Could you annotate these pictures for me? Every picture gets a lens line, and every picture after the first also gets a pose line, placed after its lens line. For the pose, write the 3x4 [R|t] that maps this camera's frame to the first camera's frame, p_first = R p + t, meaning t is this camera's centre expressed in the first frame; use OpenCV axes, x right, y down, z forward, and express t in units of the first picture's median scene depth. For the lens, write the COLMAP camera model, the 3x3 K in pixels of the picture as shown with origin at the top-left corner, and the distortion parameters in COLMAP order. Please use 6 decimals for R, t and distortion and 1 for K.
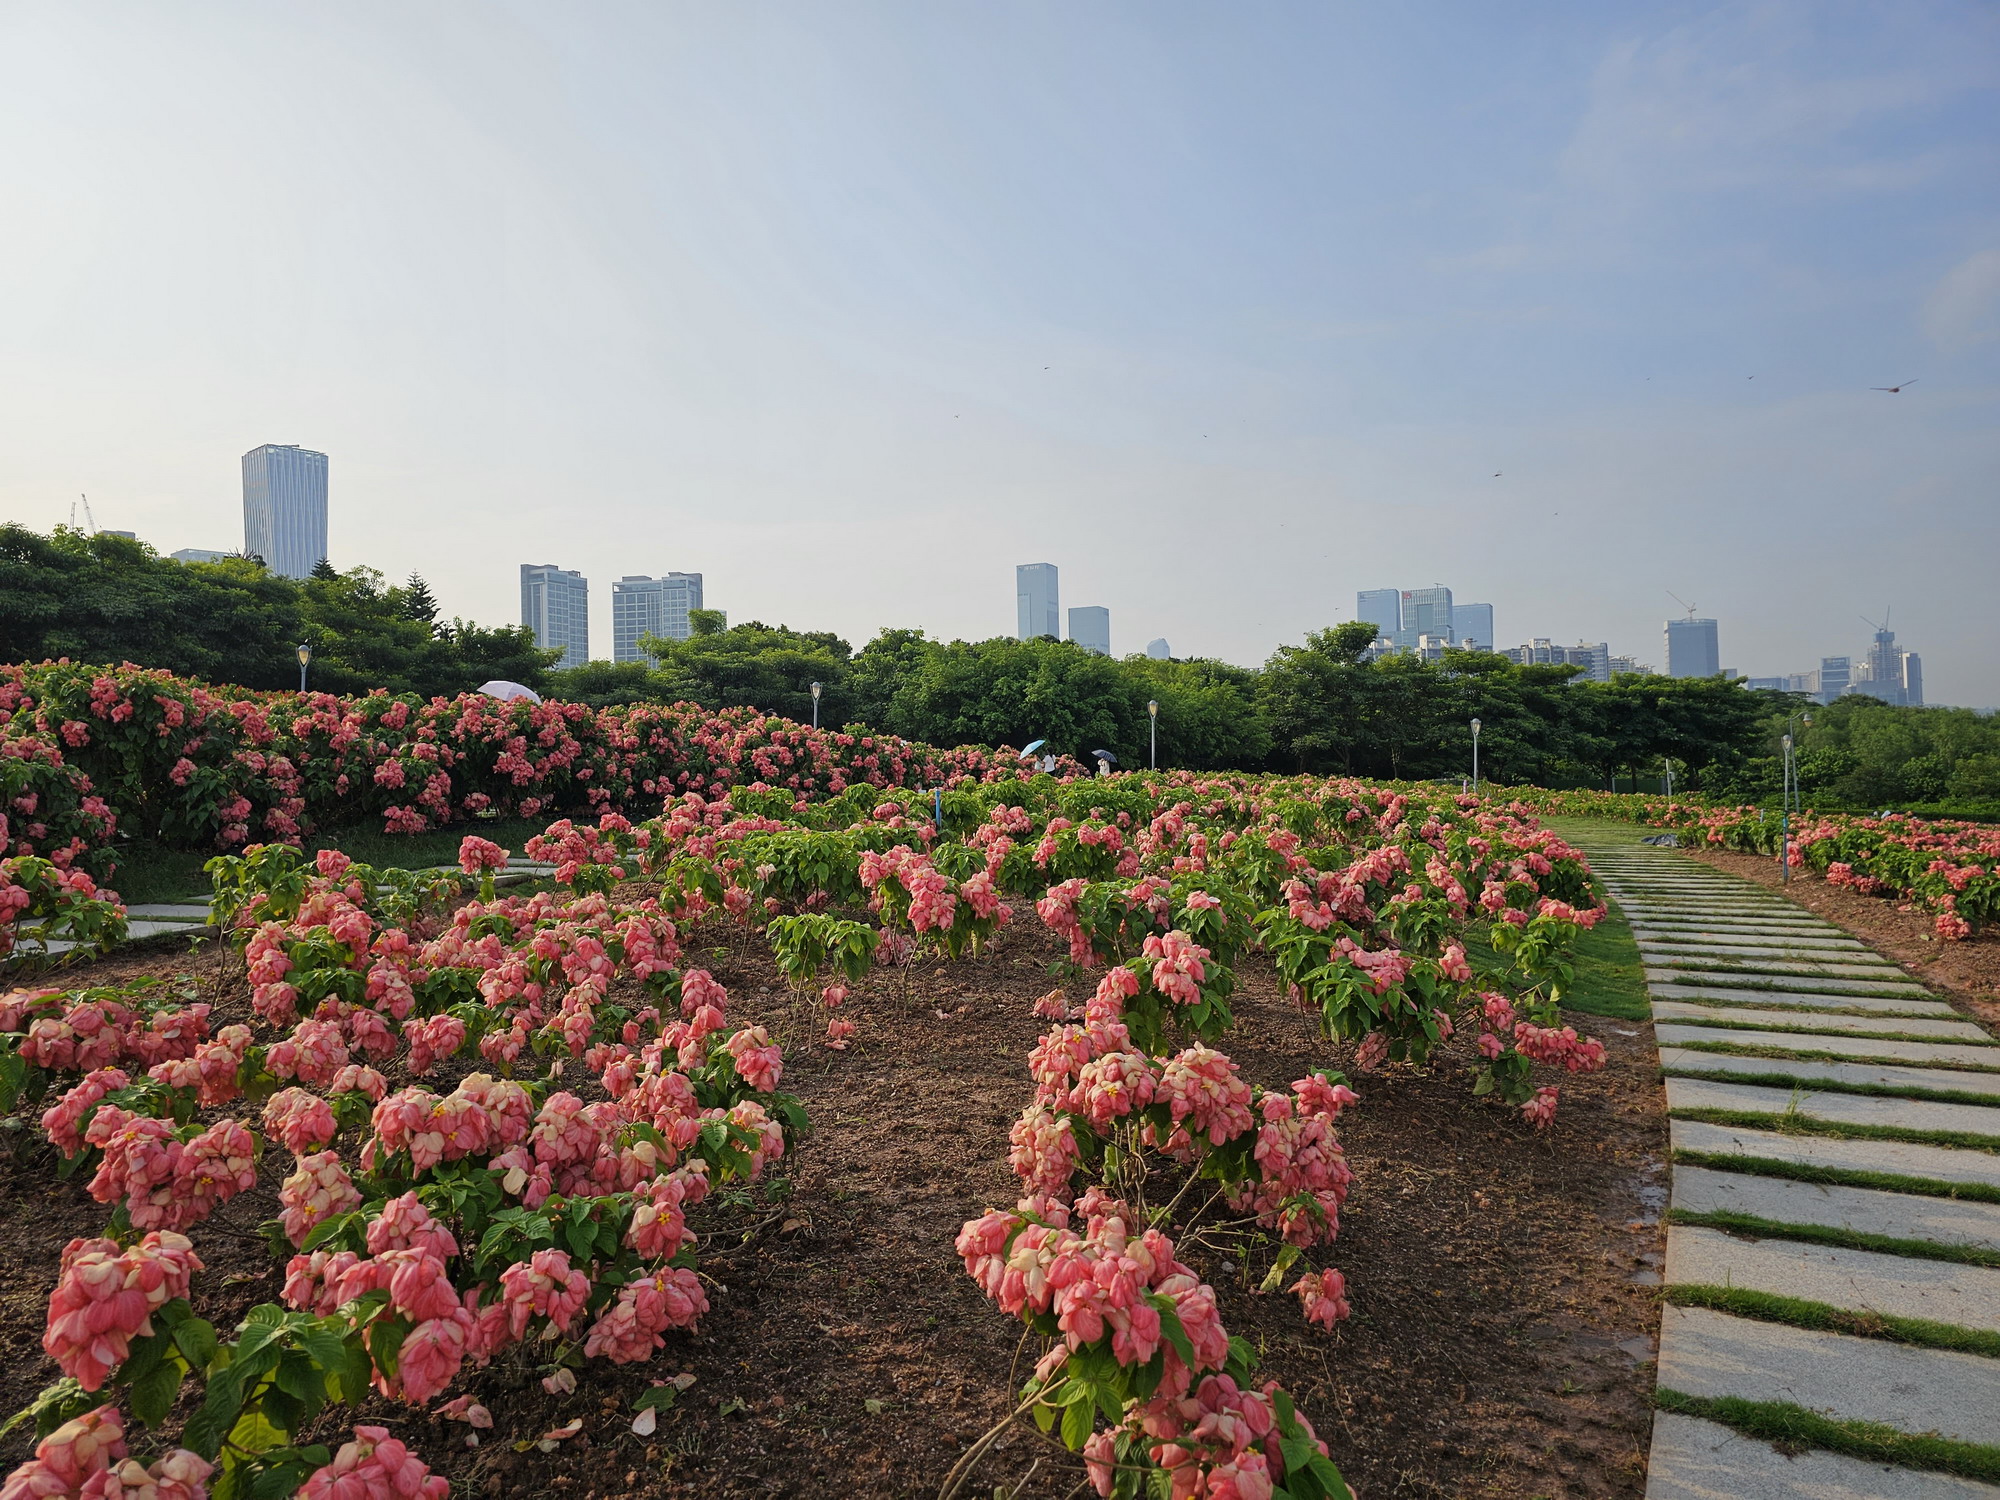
lens RADIAL K [[1307.0, 0, 984.3], [0, 1307.0, 721.1], [0, 0, 1]] dist [0.003312, -0.017300]
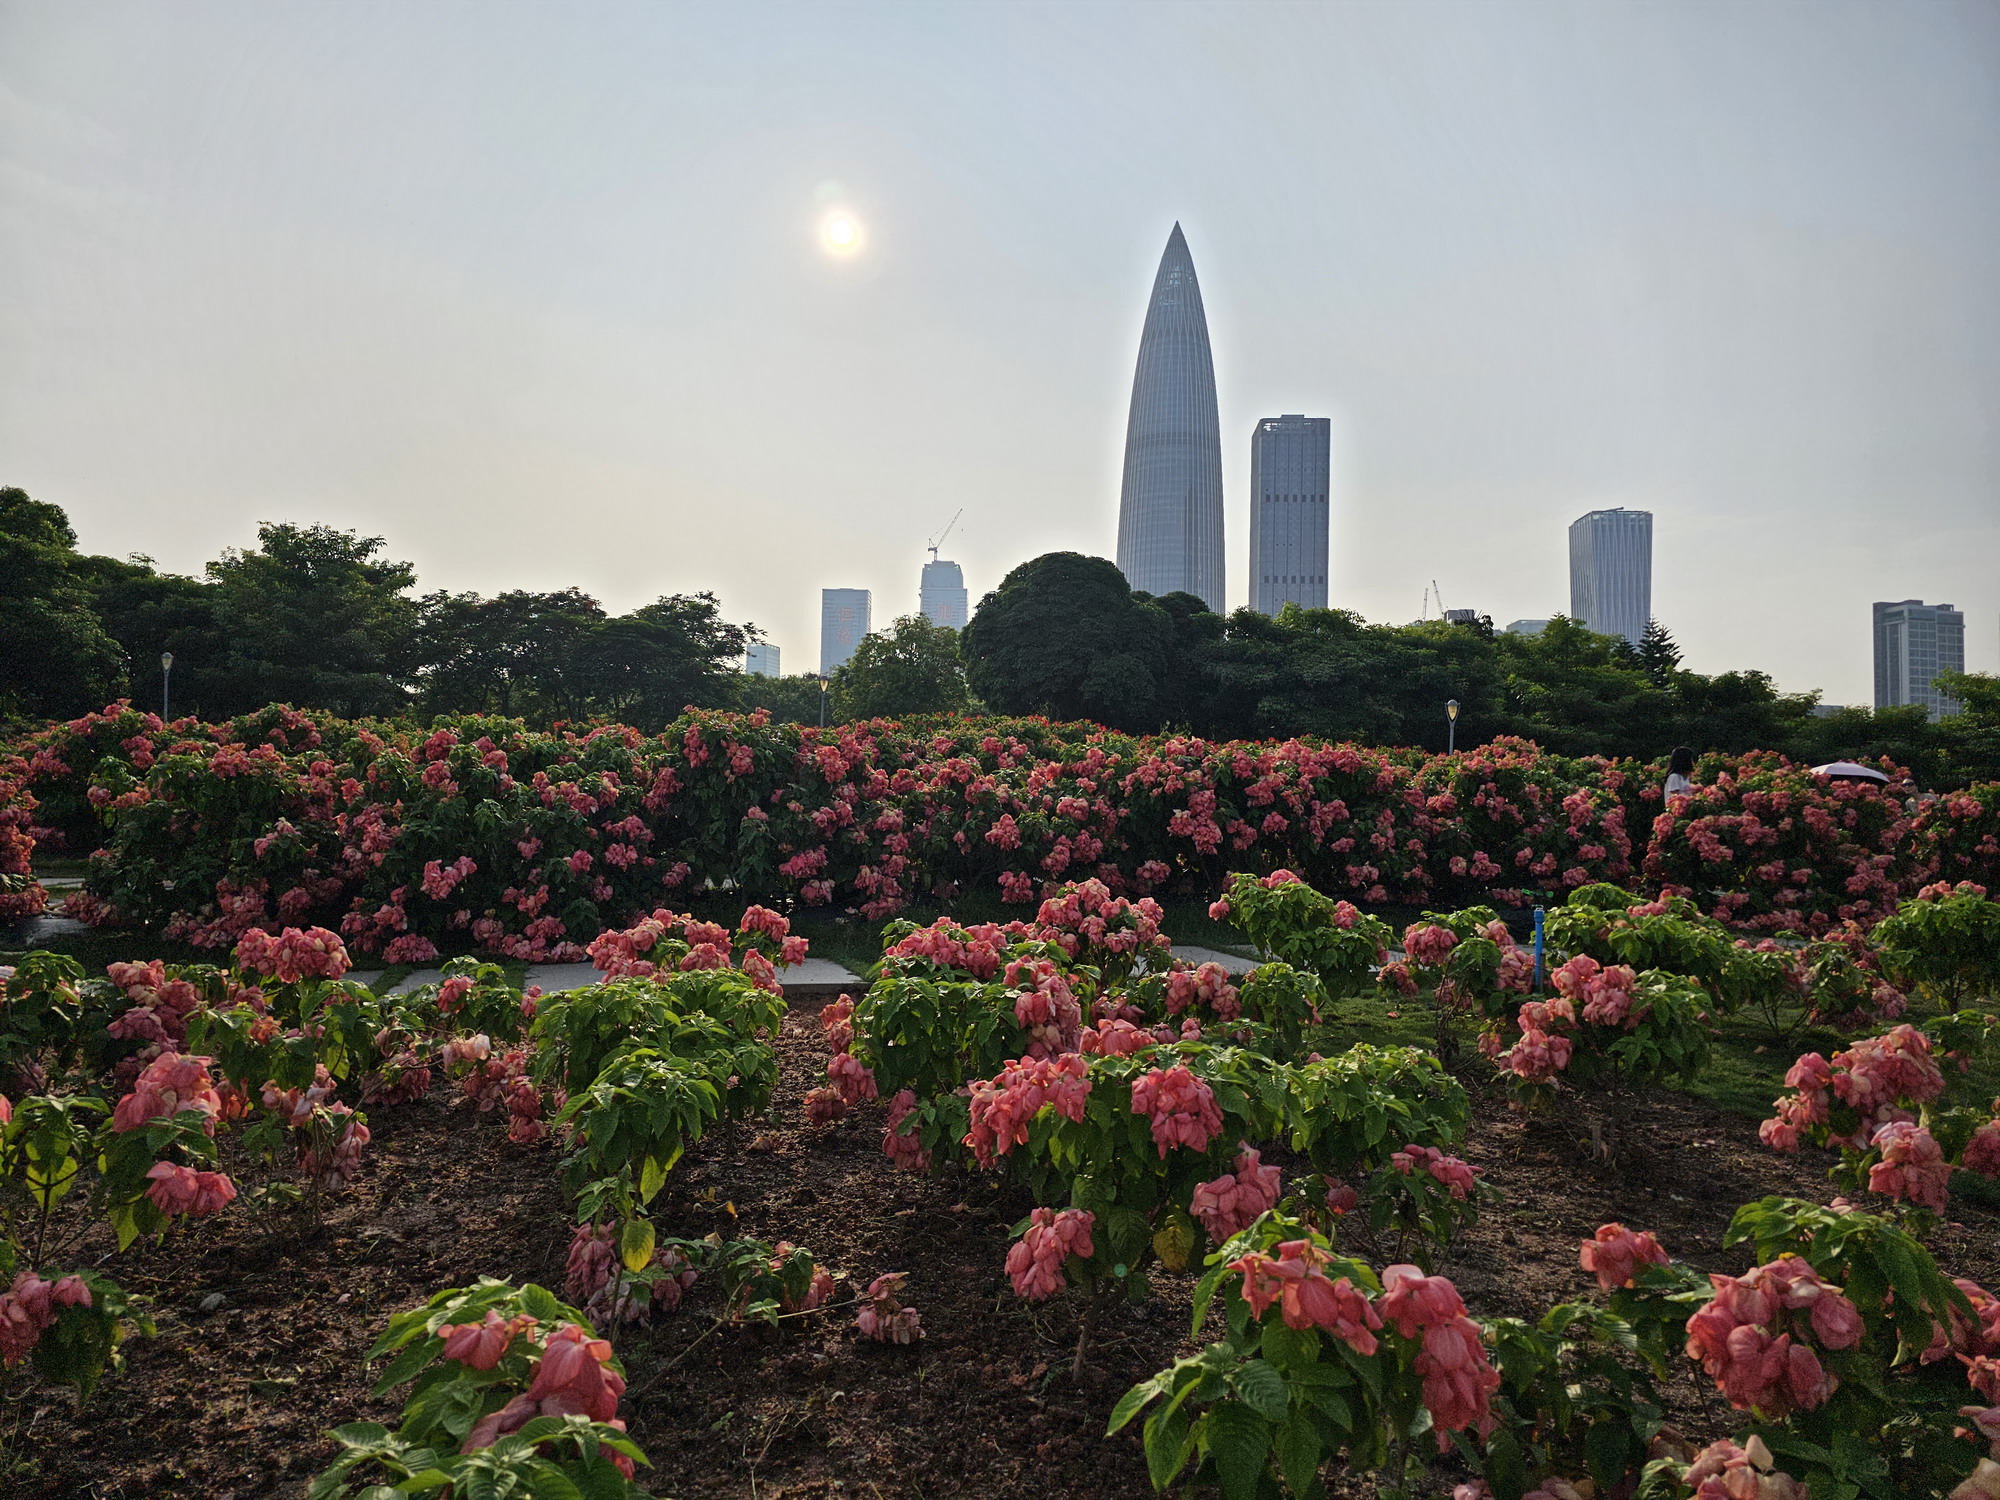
lens RADIAL K [[1307.0, 0, 962.3], [0, 1307.0, 767.7], [0, 0, 1]] dist [0.003312, -0.017300]
pose [[0.581353, -0.001684, -0.813650, 0.139452], [-0.006619, 0.999955, -0.006799, 0.003473], [0.813625, 0.009338, 0.581316, 0.338075]]
